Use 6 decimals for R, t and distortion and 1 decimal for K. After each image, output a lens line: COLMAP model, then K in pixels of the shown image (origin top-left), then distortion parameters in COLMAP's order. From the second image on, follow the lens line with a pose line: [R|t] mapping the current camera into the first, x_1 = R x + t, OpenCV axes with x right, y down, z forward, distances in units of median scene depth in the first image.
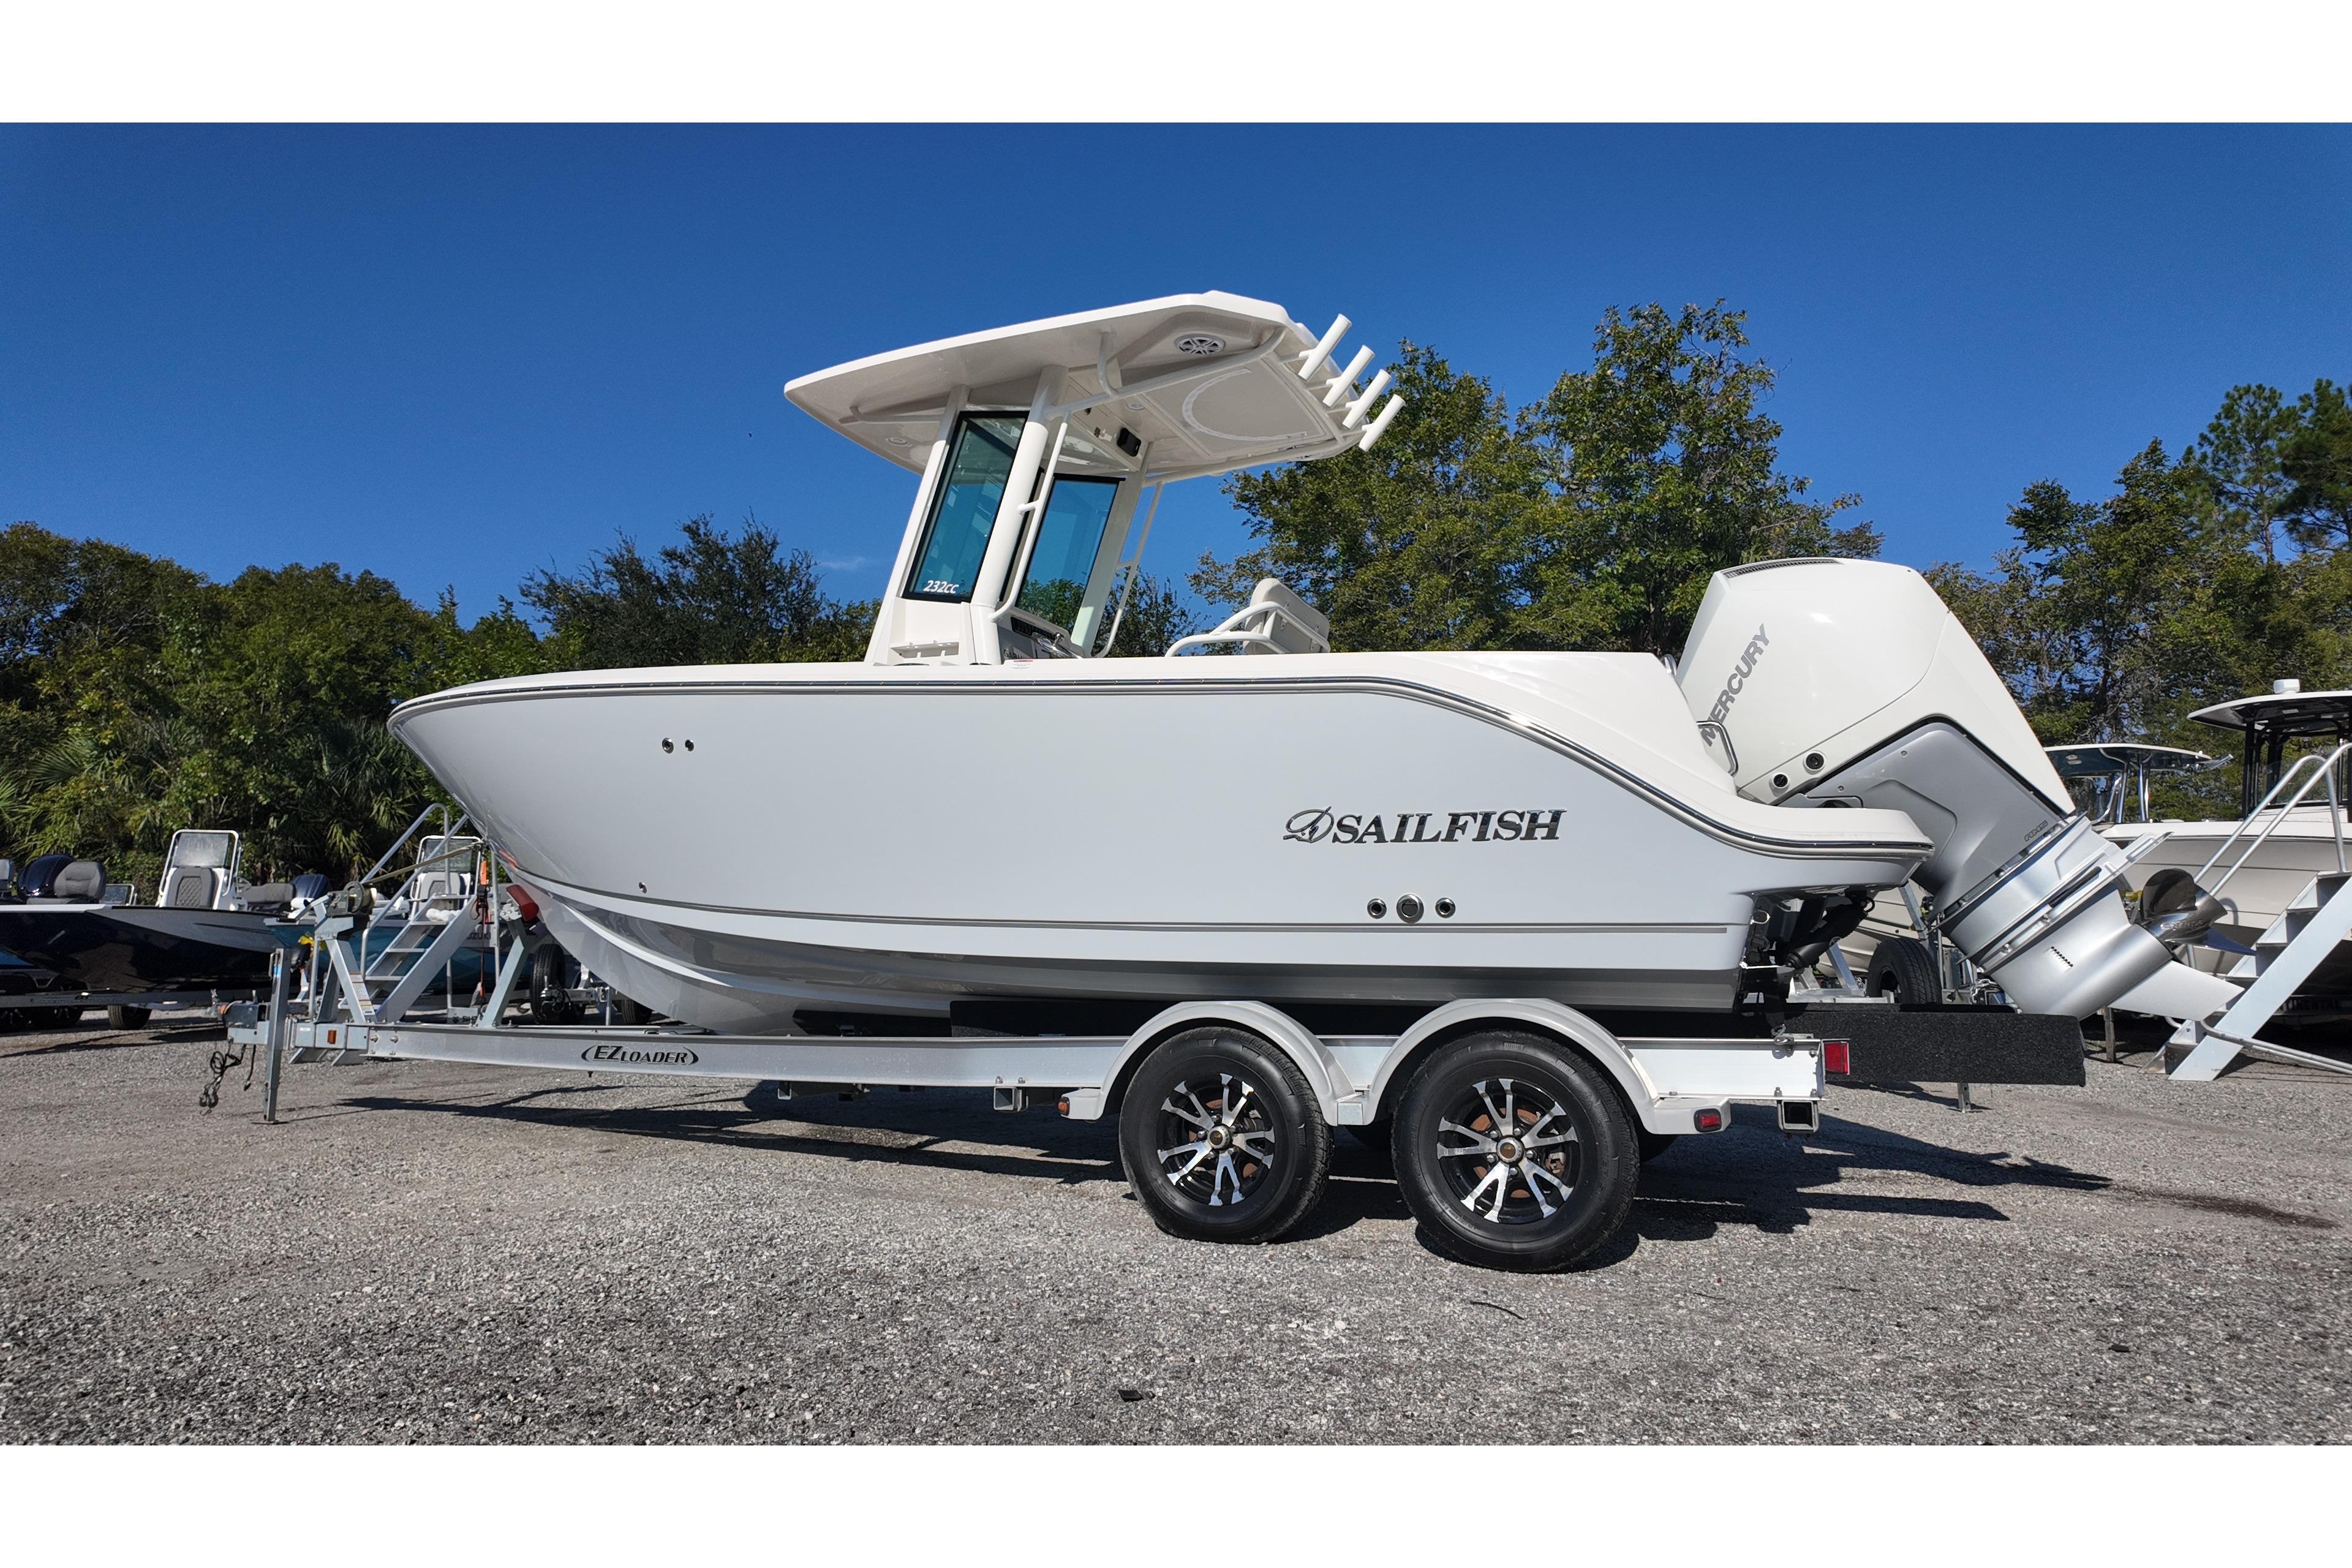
lens RADIAL K [[1386.6, 0, 1177.6], [0, 1386.6, 784.2], [0, 0, 1]] dist [0.026170, -0.021542]
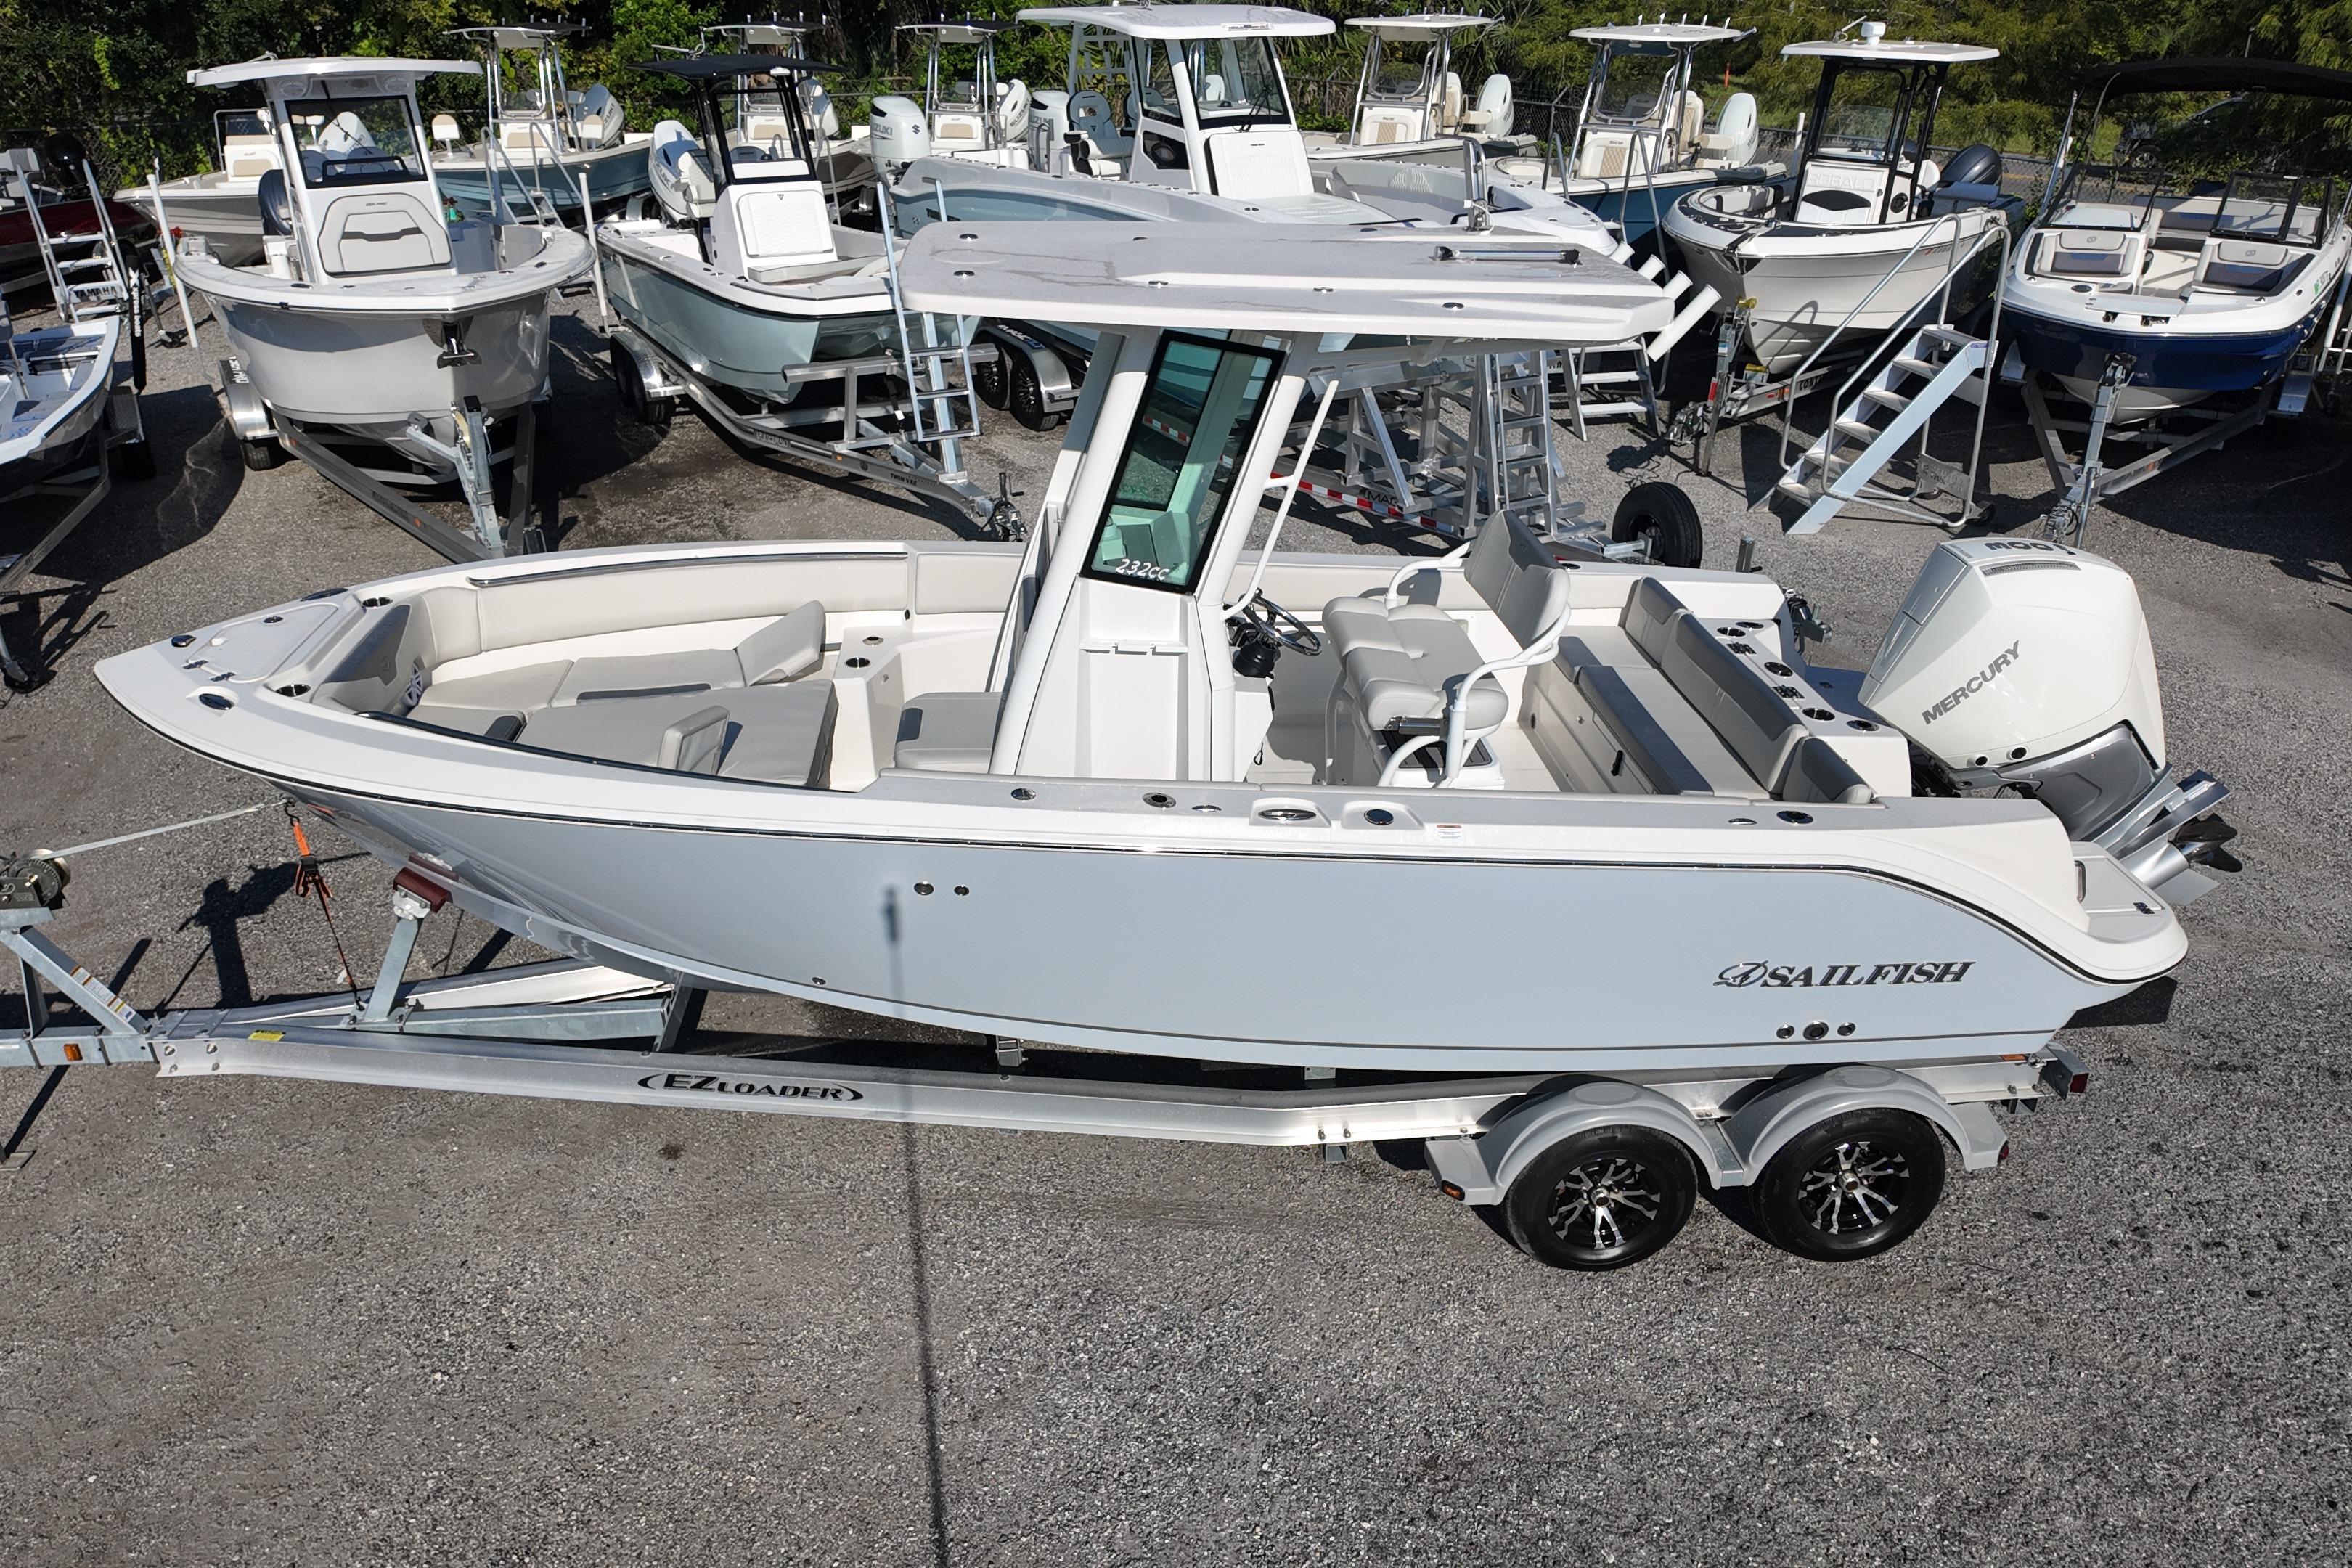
lens RADIAL K [[1636.2, 0, 1178.6], [0, 1636.2, 789.5], [0, 0, 1]] dist [0.042089, -0.046321]
pose [[0.881609, -0.213039, 0.421164, -0.551253], [-0.061633, 0.832731, 0.550237, -0.529309], [-0.467938, -0.511052, 0.721013, 0.261434]]
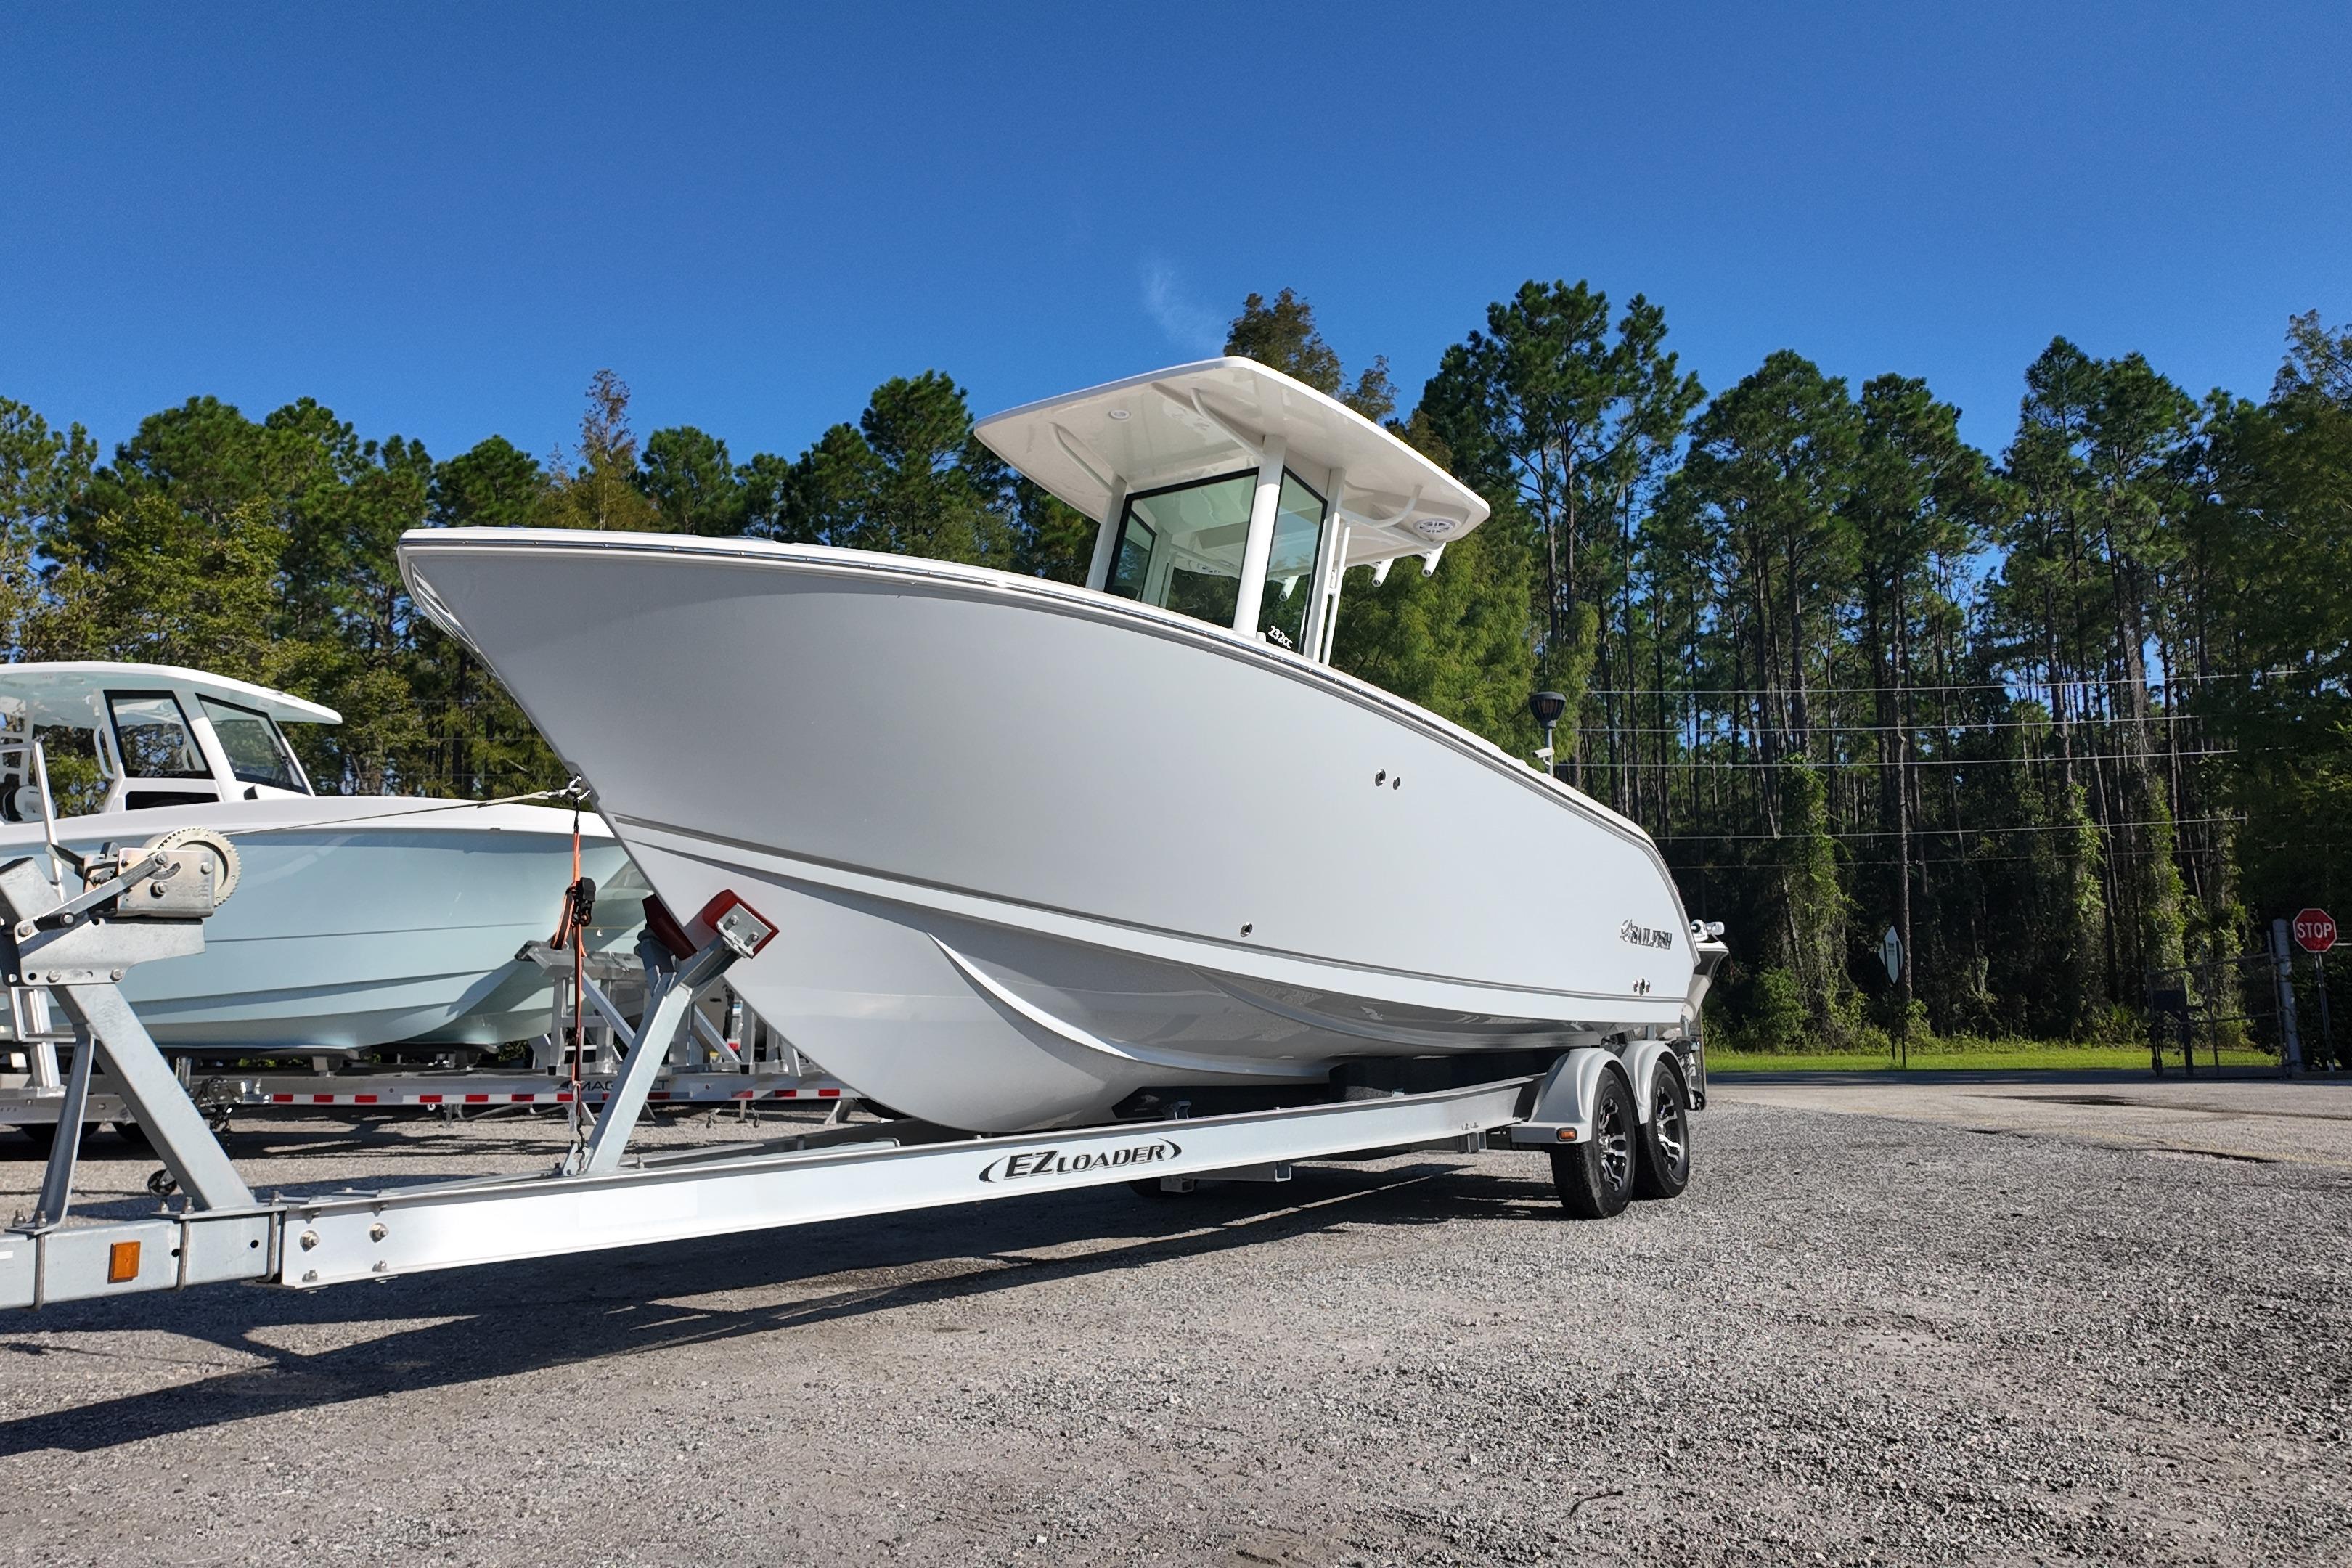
lens RADIAL K [[1636.2, 0, 1180.9], [0, 1636.2, 765.4], [0, 0, 1]] dist [0.042089, -0.046321]
pose [[0.140639, 0.156093, 0.977679, -1.252607], [-0.108997, 0.983932, -0.141412, 0.113151], [-0.984043, -0.086676, 0.155393, 0.861333]]
